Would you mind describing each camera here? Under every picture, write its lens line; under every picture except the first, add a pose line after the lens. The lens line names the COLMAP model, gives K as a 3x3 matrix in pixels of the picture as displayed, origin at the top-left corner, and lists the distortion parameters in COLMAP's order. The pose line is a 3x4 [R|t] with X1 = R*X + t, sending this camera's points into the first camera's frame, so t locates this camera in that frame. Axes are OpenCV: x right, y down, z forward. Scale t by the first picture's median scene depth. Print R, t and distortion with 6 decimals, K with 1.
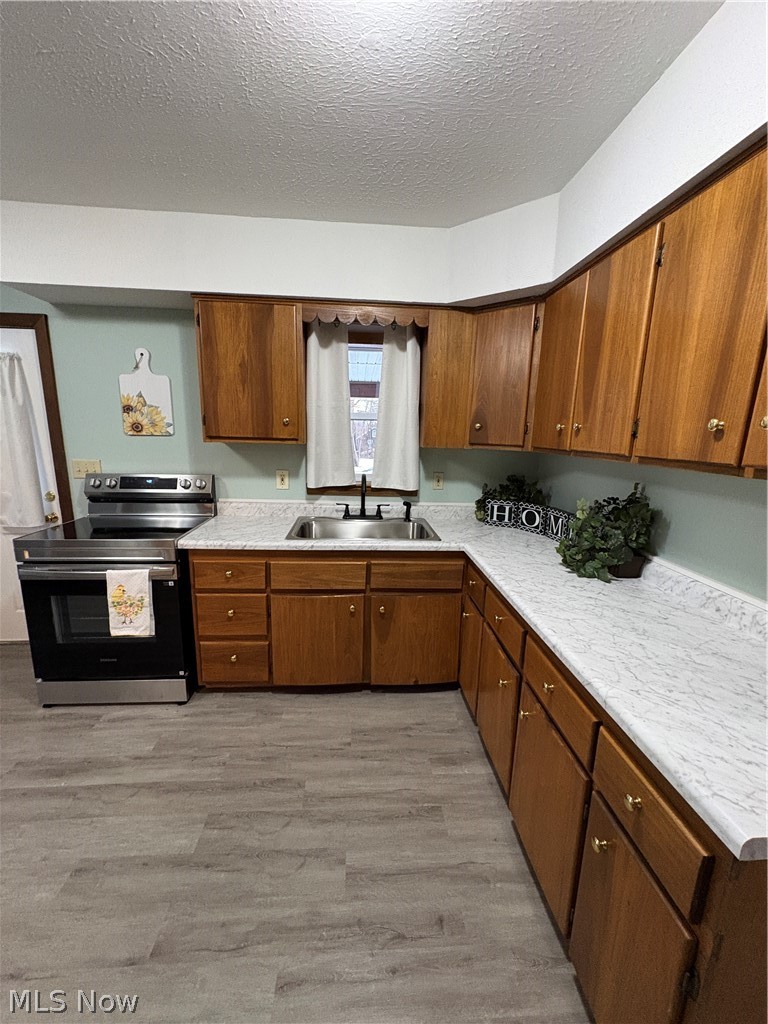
lens RADIAL K [[407.0, 0, 382.0], [0, 407.0, 513.8], [0, 0, 1]] dist [-0.000040, 0.000086]
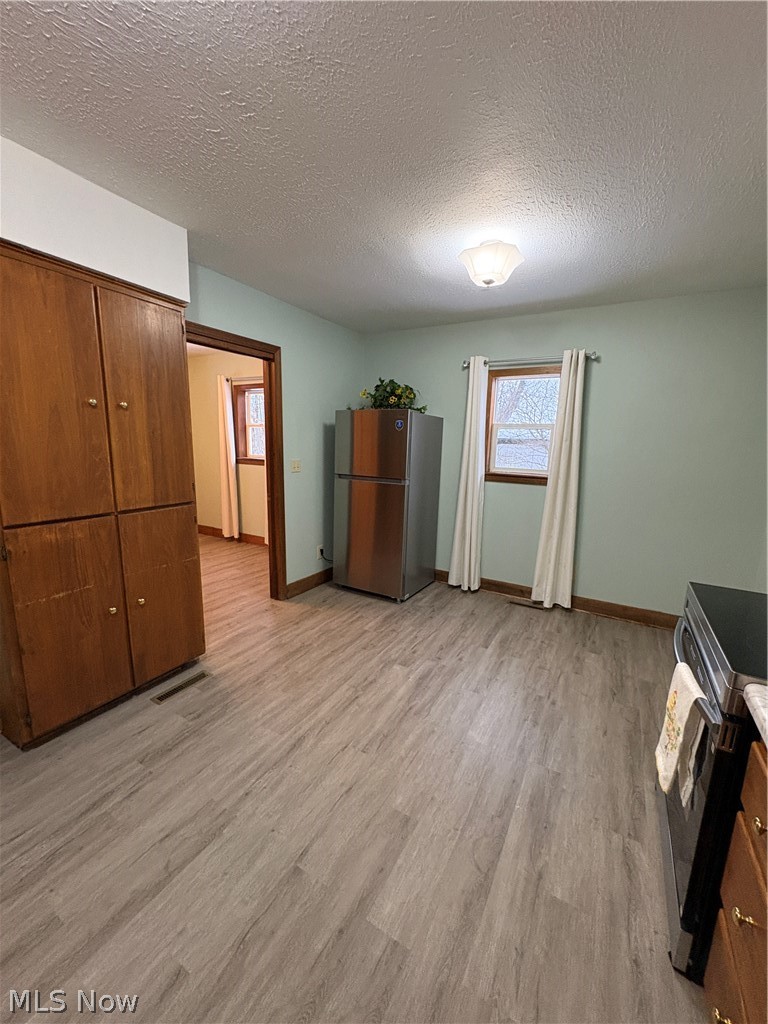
lens RADIAL K [[407.0, 0, 382.3], [0, 407.0, 512.8], [0, 0, 1]] dist [-0.000040, 0.000086]
pose [[-0.557729, 0.114114, -0.822141, 0.087002], [-0.200778, 0.942541, 0.267030, -0.147094], [0.805374, 0.313998, -0.502771, 0.786614]]
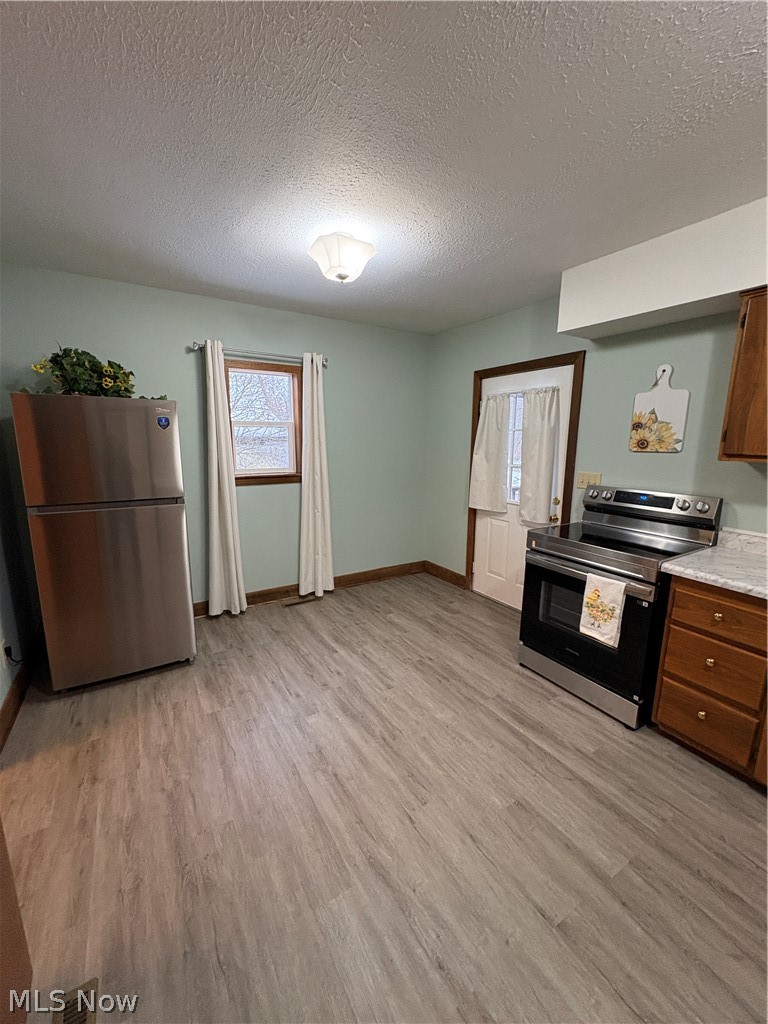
lens RADIAL K [[407.0, 0, 382.3], [0, 407.0, 512.9], [0, 0, 1]] dist [-0.000040, 0.000086]
pose [[0.469024, 0.144630, -0.871263, 0.002238], [-0.175087, 0.982147, 0.068783, 0.000026], [0.865657, 0.120285, 0.485973, -0.040368]]
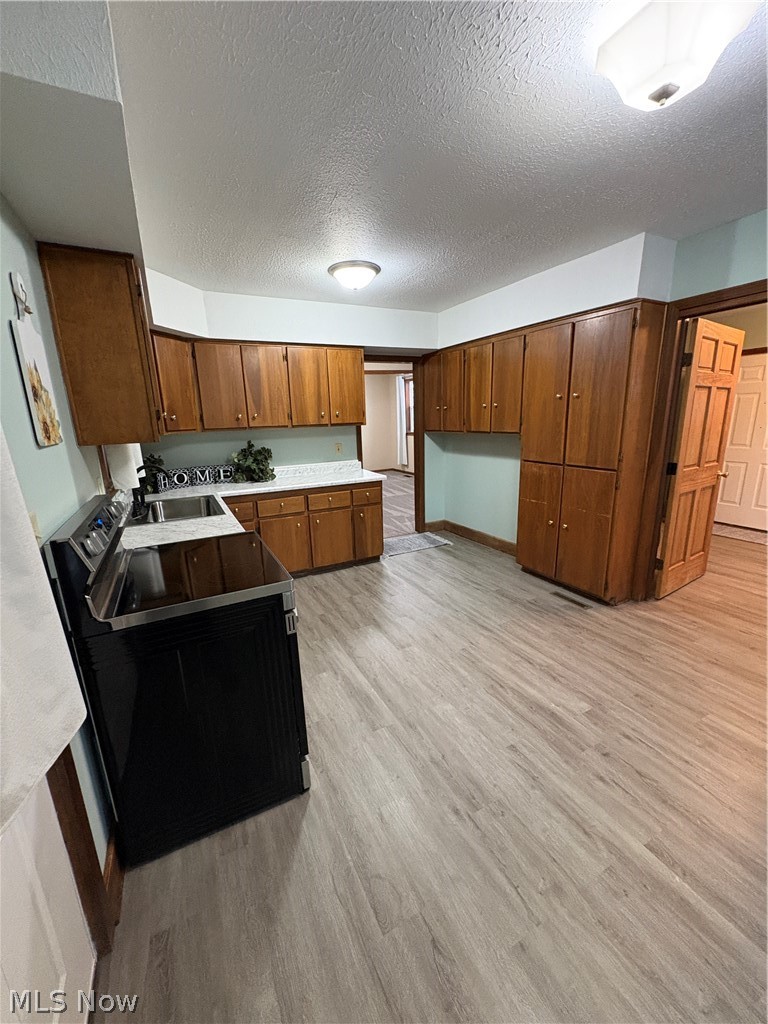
lens RADIAL K [[407.0, 0, 382.1], [0, 407.0, 512.1], [0, 0, 1]] dist [-0.000040, 0.000086]
pose [[-0.398770, -0.221836, 0.889815, -1.443411], [0.203929, 0.924555, 0.321887, -0.229265], [-0.894089, 0.309818, -0.323446, 0.952975]]
